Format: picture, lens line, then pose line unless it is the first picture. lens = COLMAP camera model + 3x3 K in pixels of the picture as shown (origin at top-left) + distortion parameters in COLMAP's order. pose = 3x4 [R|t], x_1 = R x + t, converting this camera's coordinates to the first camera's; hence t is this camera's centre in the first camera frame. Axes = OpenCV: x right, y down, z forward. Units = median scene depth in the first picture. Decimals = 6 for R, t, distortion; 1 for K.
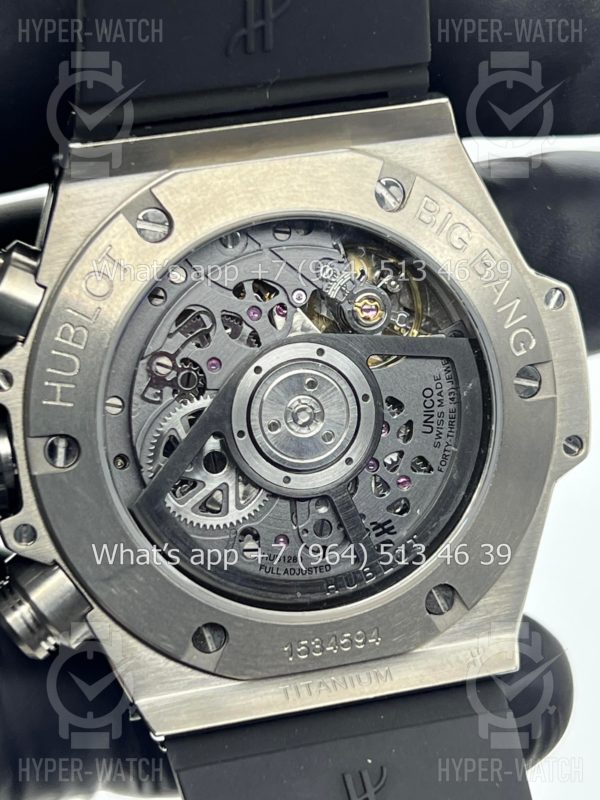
lens RADIAL K [[1874.1, 0, 300.0], [0, 1874.1, 400.0], [0, 0, 1]] dist [0.239084, 0.014639]
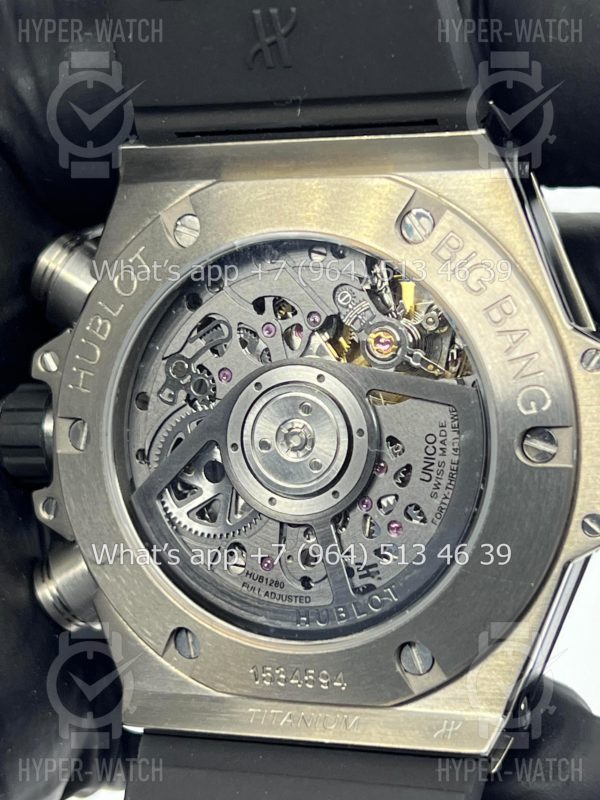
lens RADIAL K [[1874.1, 0, 300.0], [0, 1874.1, 400.0], [0, 0, 1]] dist [0.239084, 0.014639]
pose [[0.833827, 0.146789, -0.532152, 0.518659], [-0.156985, 0.987249, 0.026344, -0.038029], [0.529234, 0.061574, 0.846239, 0.168969]]
